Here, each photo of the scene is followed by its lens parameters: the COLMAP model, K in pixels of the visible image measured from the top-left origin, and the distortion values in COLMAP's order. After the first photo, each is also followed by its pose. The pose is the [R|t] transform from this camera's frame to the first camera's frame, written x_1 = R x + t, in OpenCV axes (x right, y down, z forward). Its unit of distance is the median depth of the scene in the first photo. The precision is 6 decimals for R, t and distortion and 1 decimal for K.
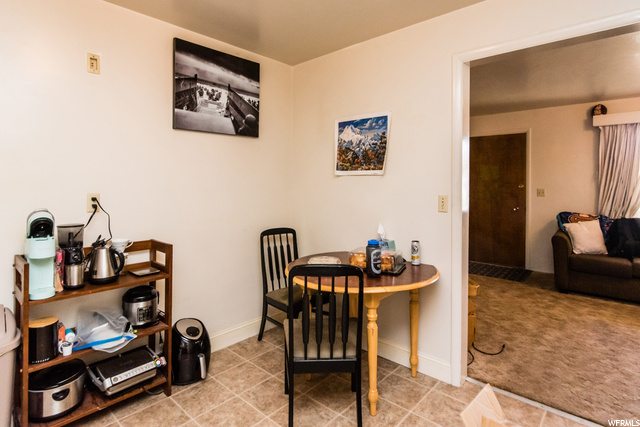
lens RADIAL K [[343.2, 0, 321.7], [0, 343.2, 187.1], [0, 0, 1]] dist [0.017701, 0.000264]
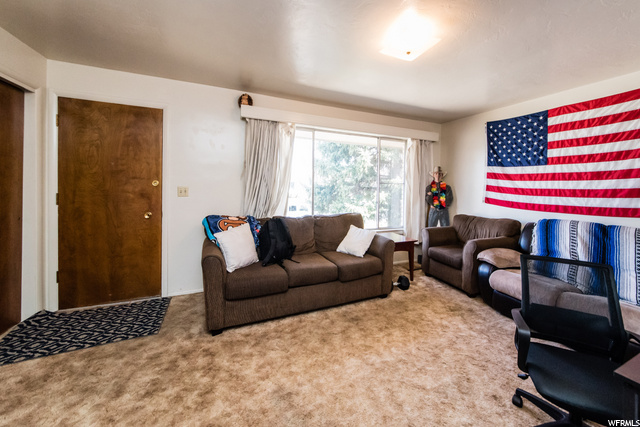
lens RADIAL K [[241.0, 0, 332.3], [0, 241.0, 187.6], [0, 0, 1]] dist [-0.000342, -0.000101]
pose [[0.424982, -0.000934, 0.905202, 0.335225], [-0.005908, 0.999975, 0.003806, 0.003385], [-0.905183, -0.006966, 0.424966, 0.544289]]
